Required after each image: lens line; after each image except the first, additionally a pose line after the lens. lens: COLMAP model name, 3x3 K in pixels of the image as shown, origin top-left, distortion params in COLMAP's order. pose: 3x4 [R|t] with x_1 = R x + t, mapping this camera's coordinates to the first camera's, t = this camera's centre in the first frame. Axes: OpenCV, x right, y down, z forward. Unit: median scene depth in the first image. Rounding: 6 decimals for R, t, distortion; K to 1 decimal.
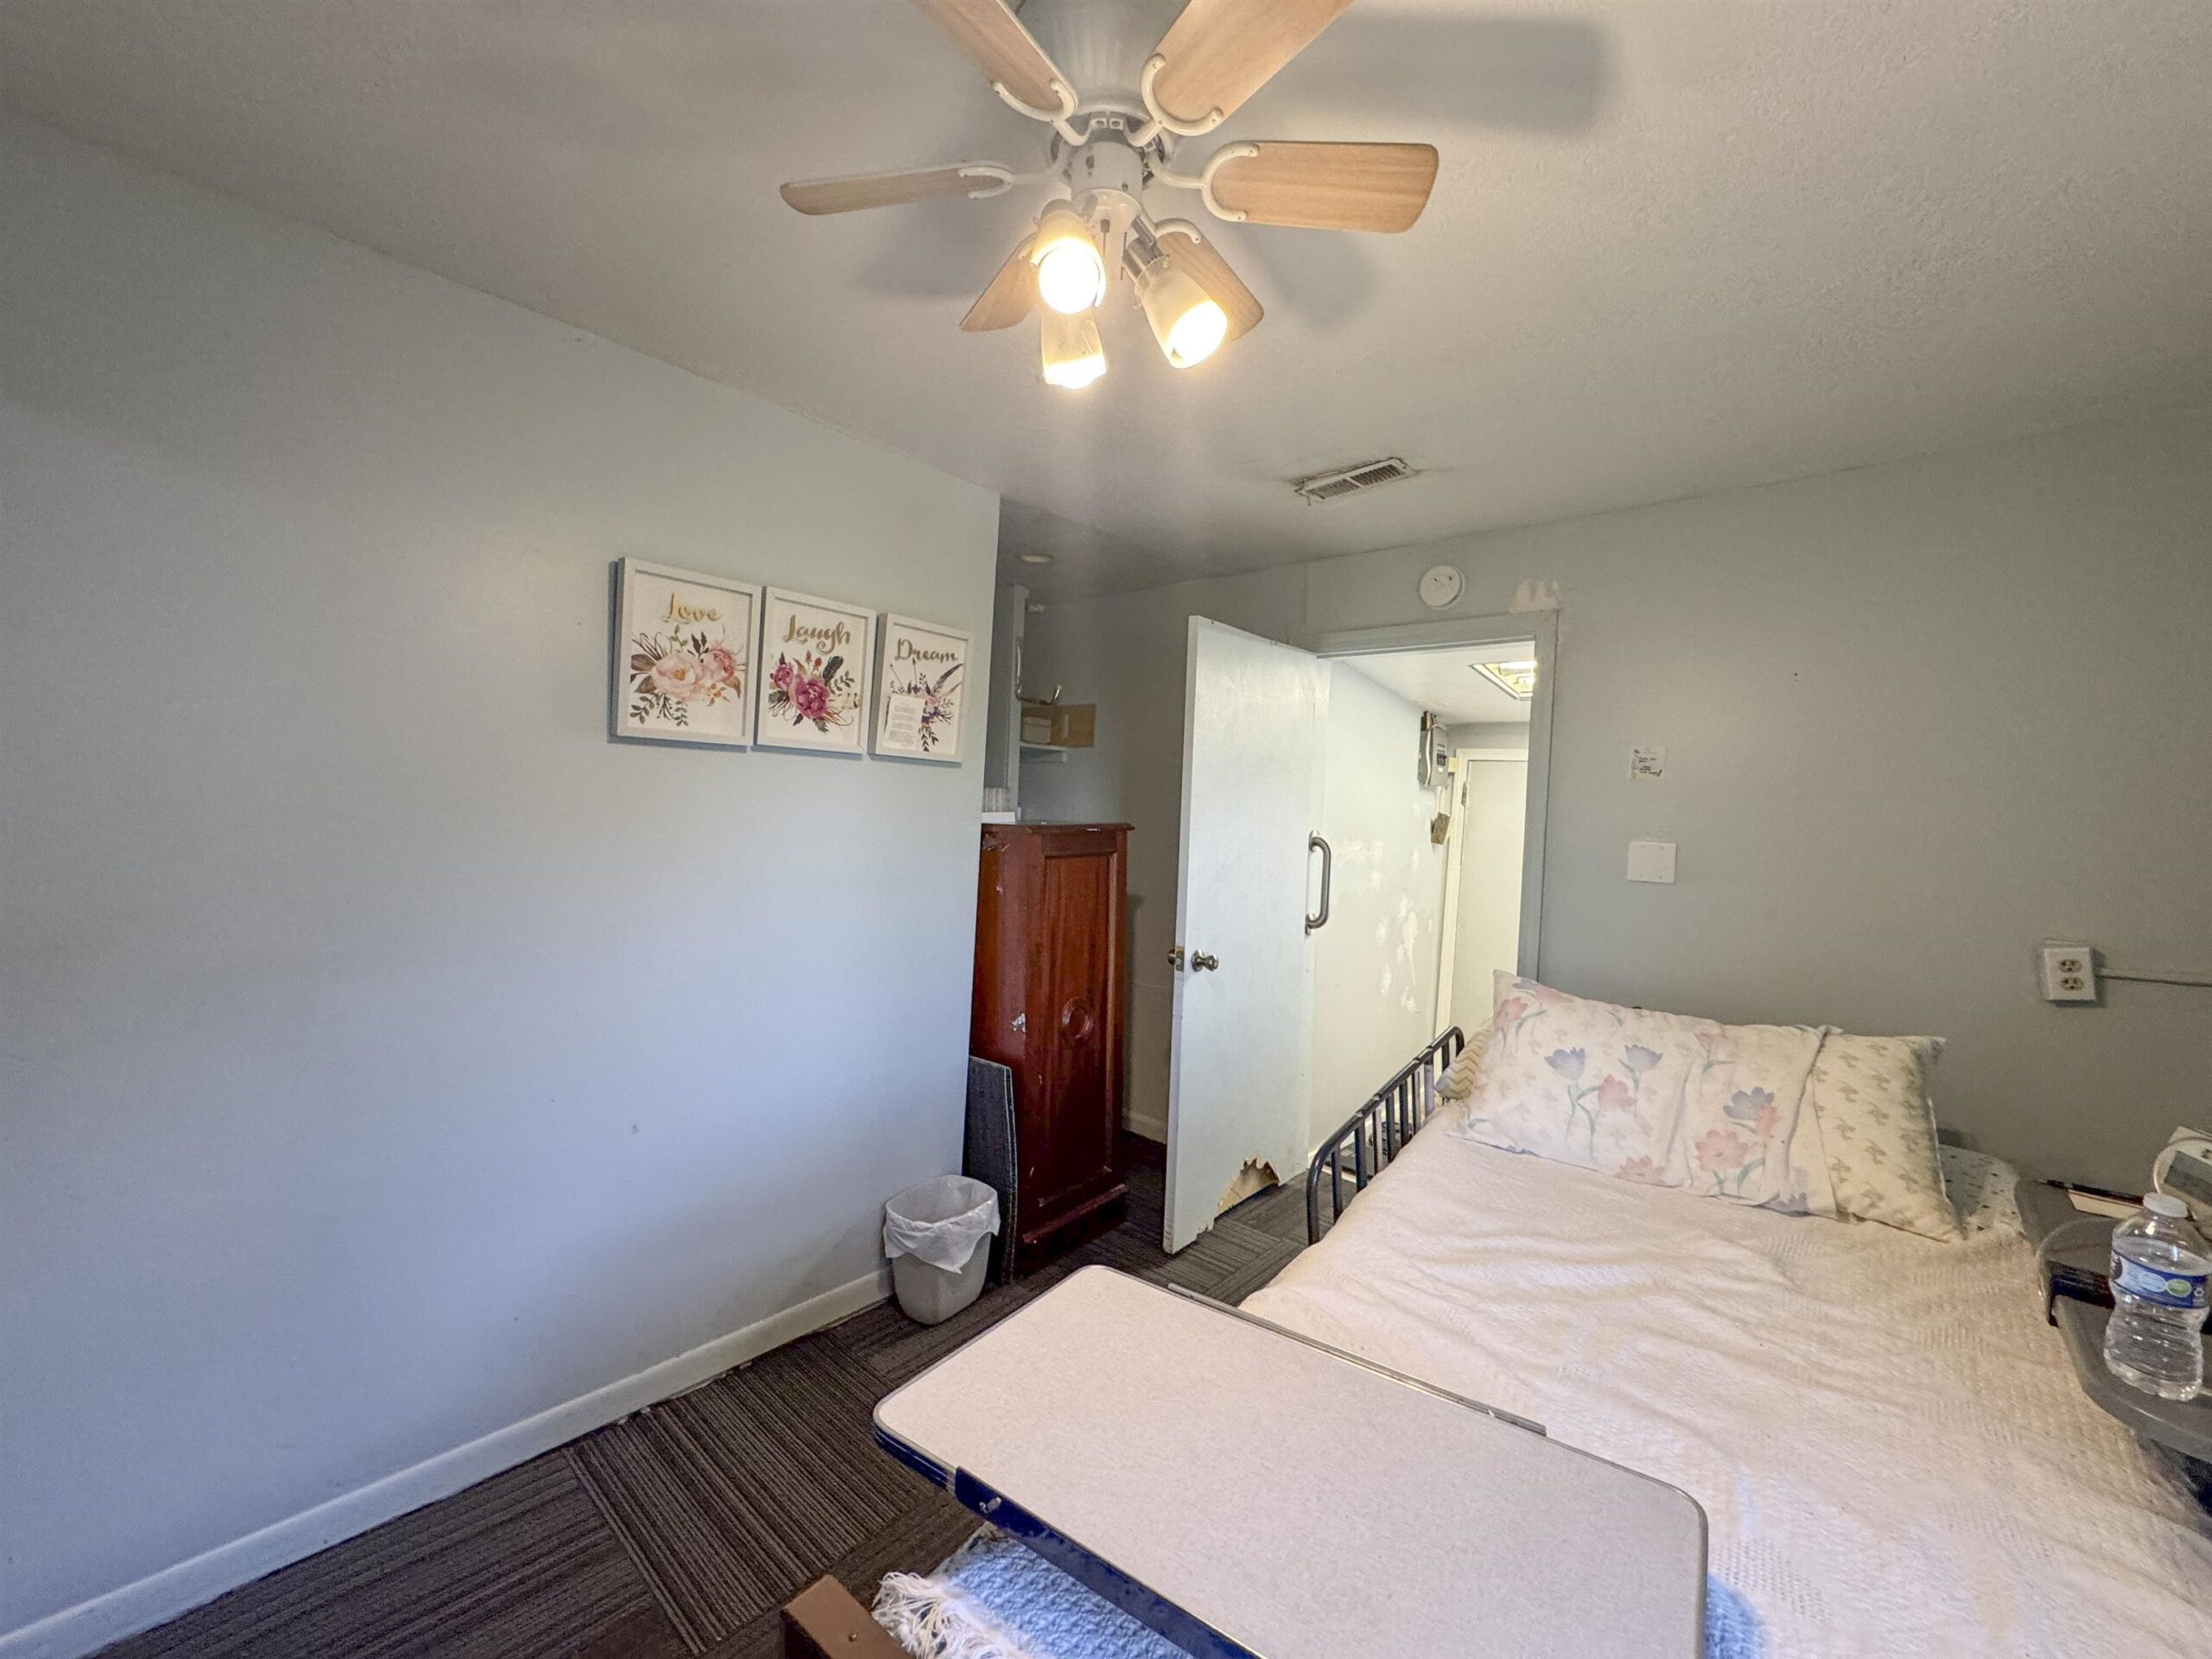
lens RADIAL K [[881.4, 0, 1105.3], [0, 881.4, 833.0], [0, 0, 1]] dist [-0.003498, 0.000348]
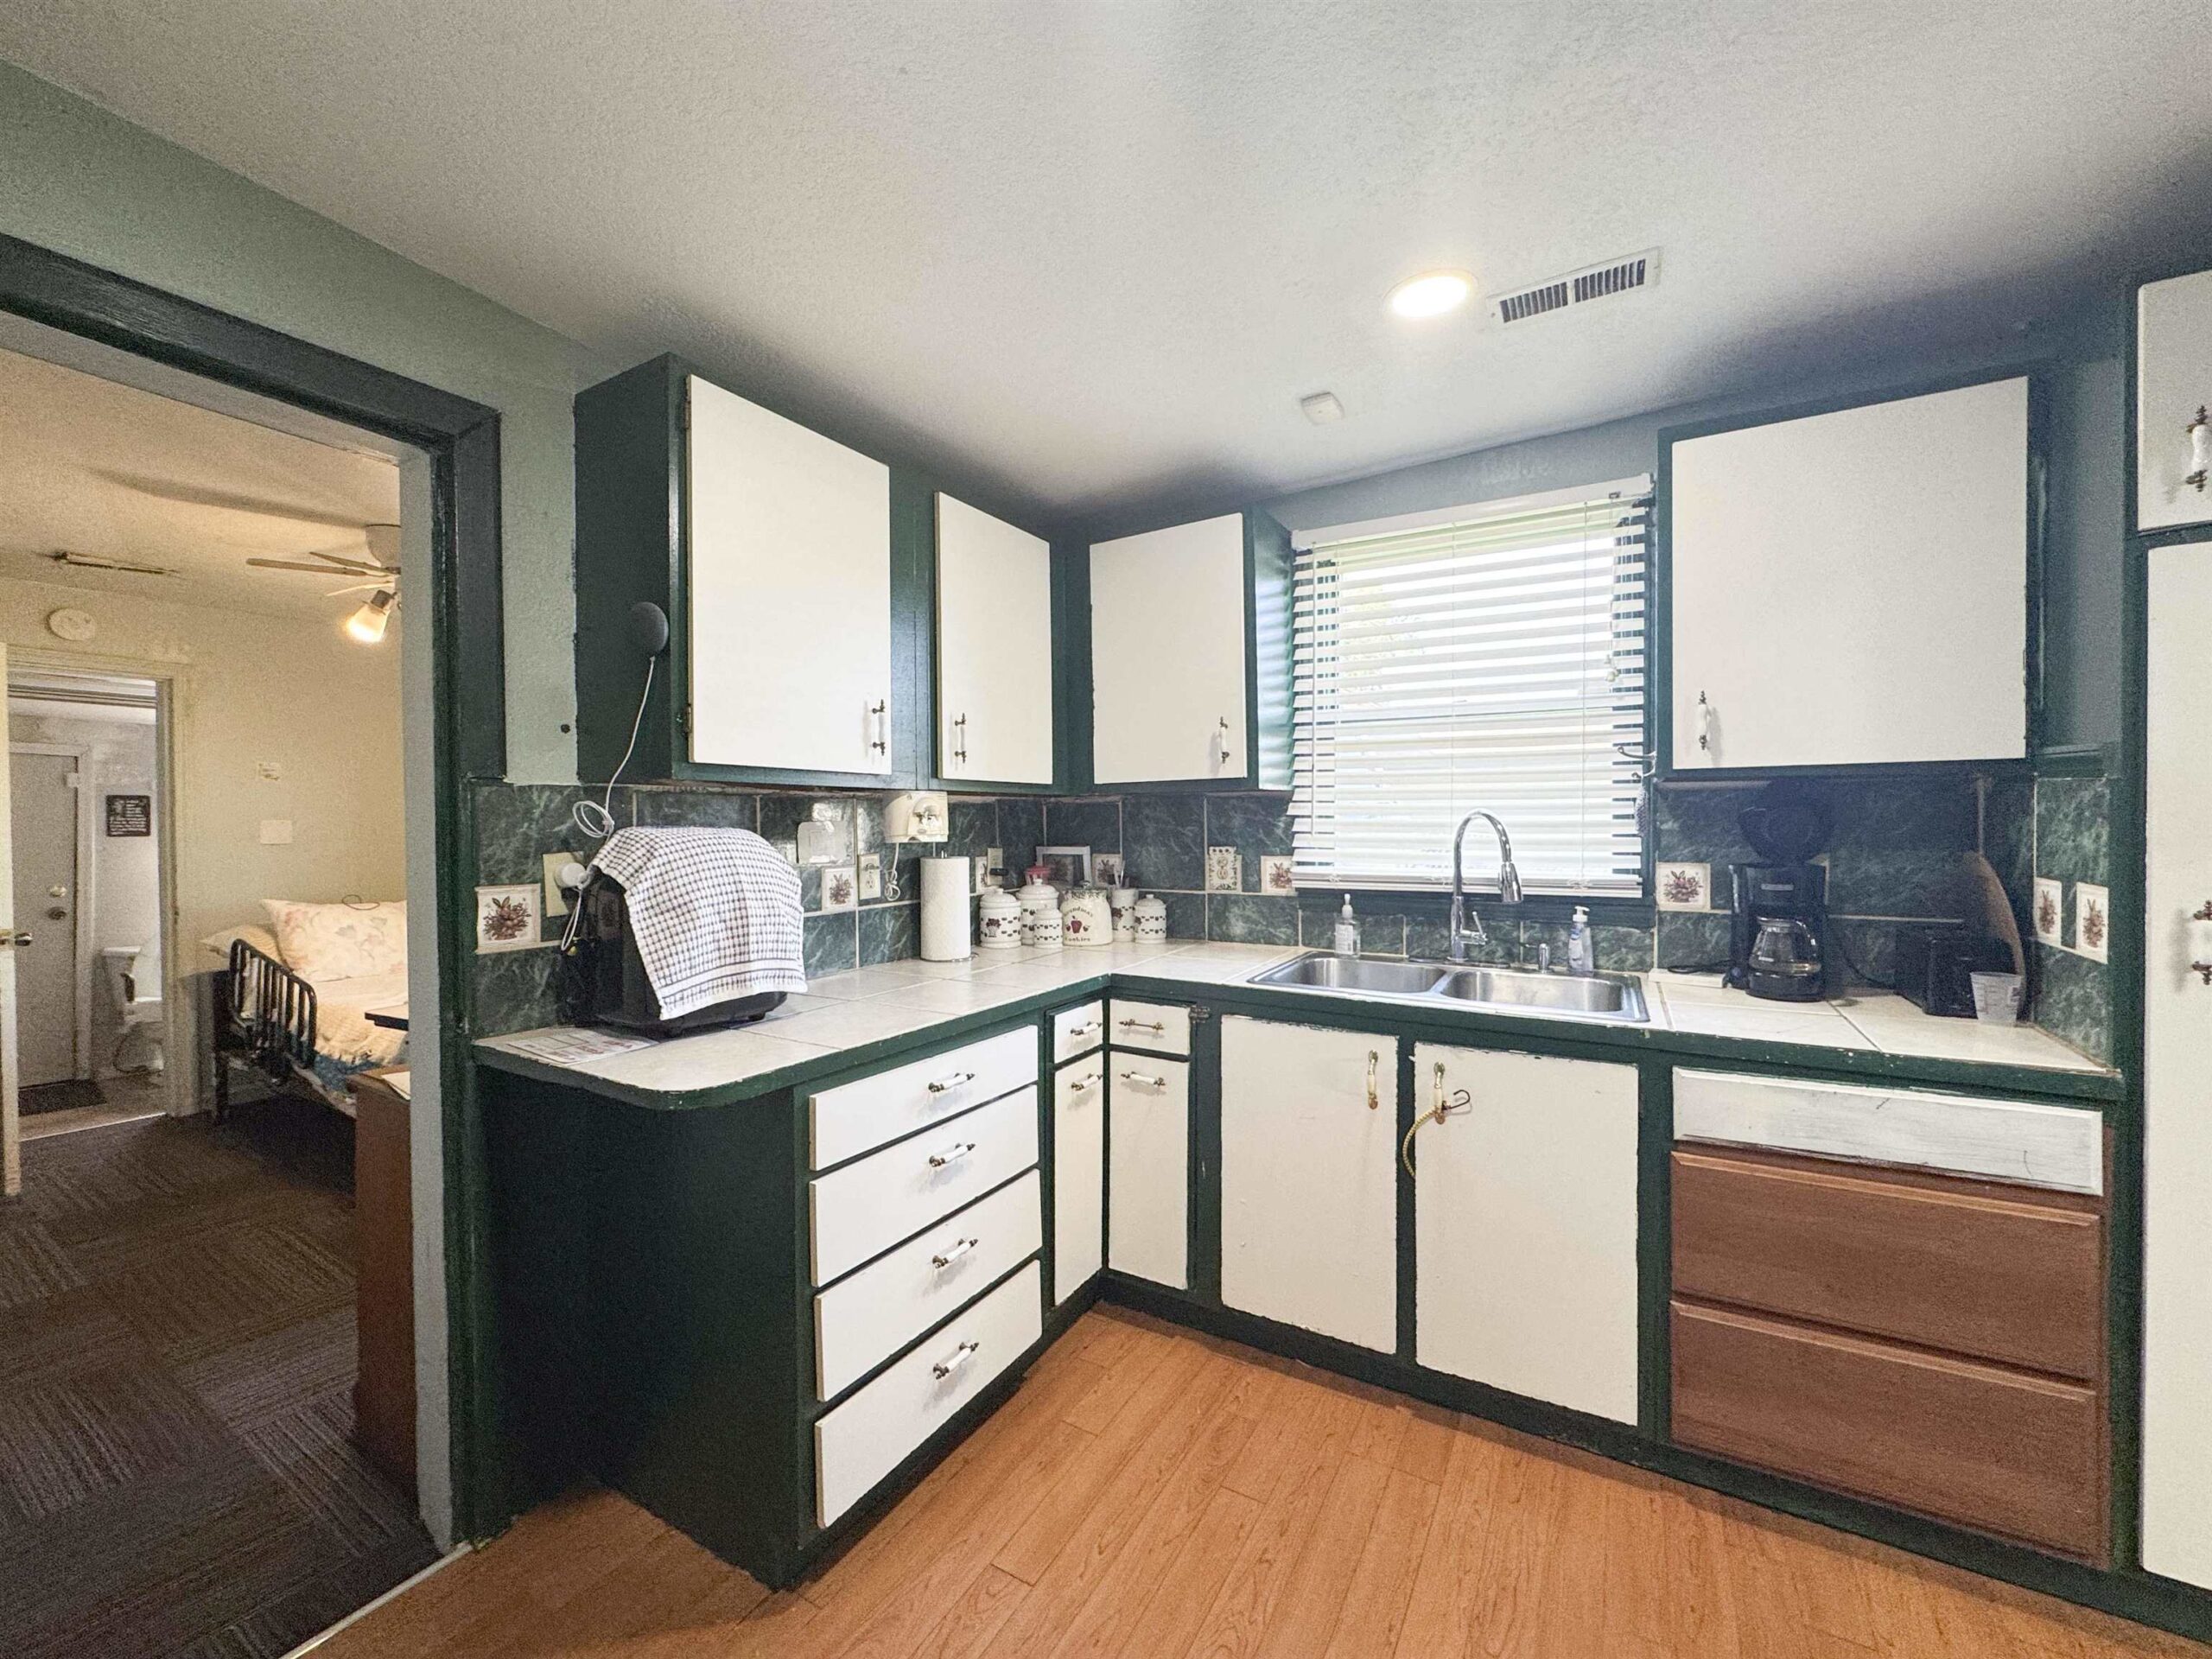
lens RADIAL K [[881.4, 0, 1105.3], [0, 881.4, 833.0], [0, 0, 1]] dist [-0.003498, 0.000348]
pose [[-0.168755, -0.058988, 0.983891, -1.806203], [0.015661, 0.997921, 0.062516, -0.062951], [-0.985534, 0.025958, -0.167480, -0.378640]]
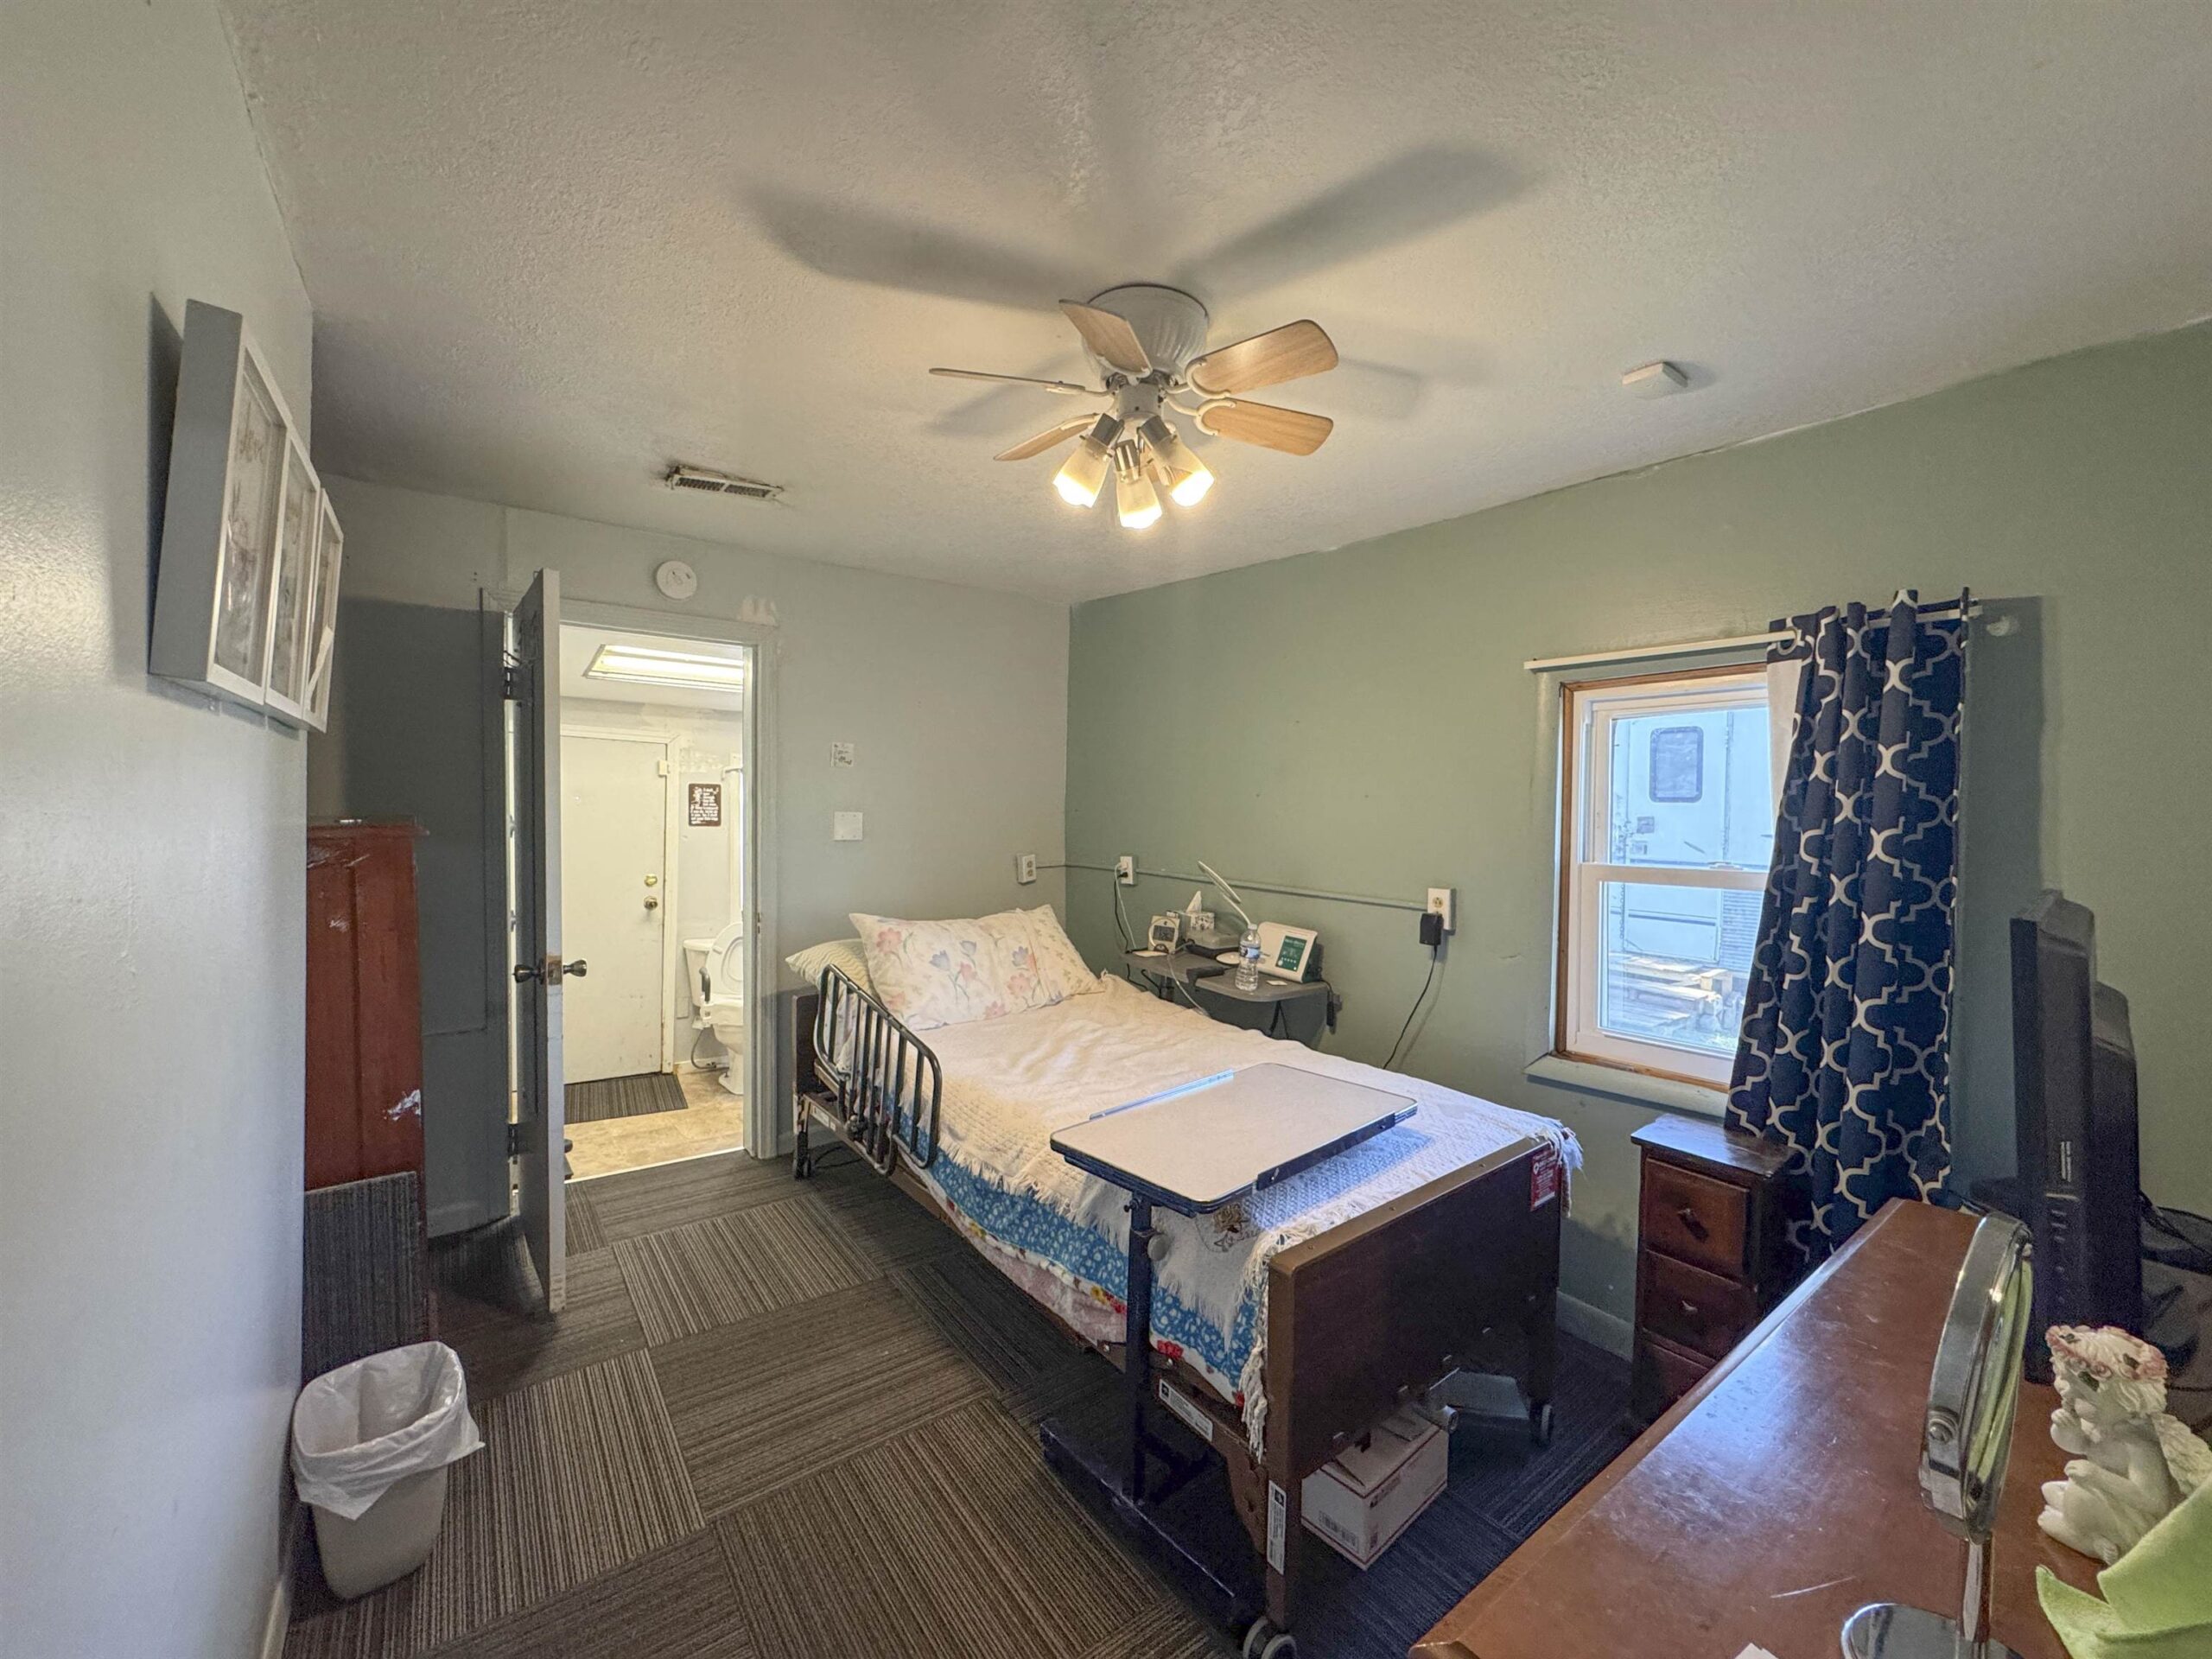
lens RADIAL K [[881.4, 0, 1105.3], [0, 881.4, 833.0], [0, 0, 1]] dist [-0.003498, 0.000348]
pose [[0.213012, -0.064935, 0.974889, -0.921248], [0.021293, 0.997861, 0.061812, -0.047229], [-0.976817, 0.007592, 0.213939, 0.428788]]
